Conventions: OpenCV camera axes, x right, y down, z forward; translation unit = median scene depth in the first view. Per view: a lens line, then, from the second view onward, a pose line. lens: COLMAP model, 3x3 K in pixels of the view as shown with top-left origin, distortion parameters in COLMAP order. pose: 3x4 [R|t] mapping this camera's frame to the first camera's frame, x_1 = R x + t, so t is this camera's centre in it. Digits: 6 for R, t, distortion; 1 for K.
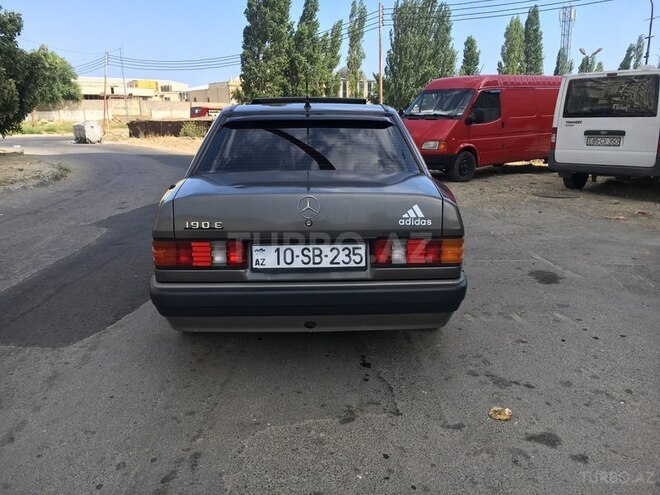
lens RADIAL K [[562.7, 0, 327.2], [0, 562.7, 248.8], [0, 0, 1]] dist [0.084487, -0.120696]
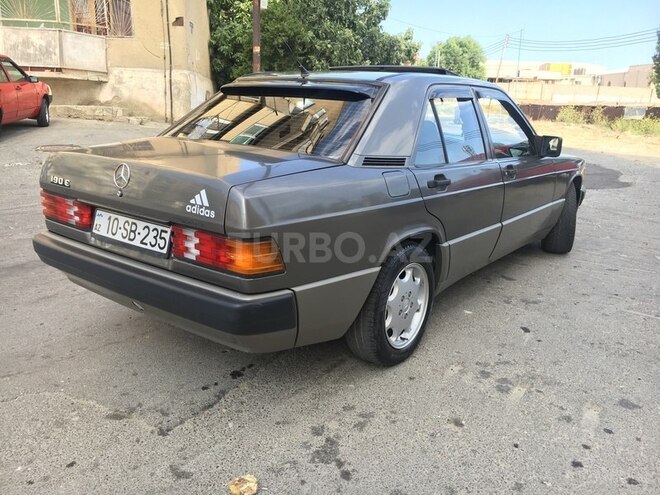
lens RADIAL K [[562.7, 0, 327.2], [0, 562.7, 248.8], [0, 0, 1]] dist [0.084487, -0.120696]
pose [[0.775029, 0.194321, -0.601306, 0.697108], [-0.178643, 0.980106, 0.086481, -0.085101], [0.606149, 0.040394, 0.794325, 0.421190]]
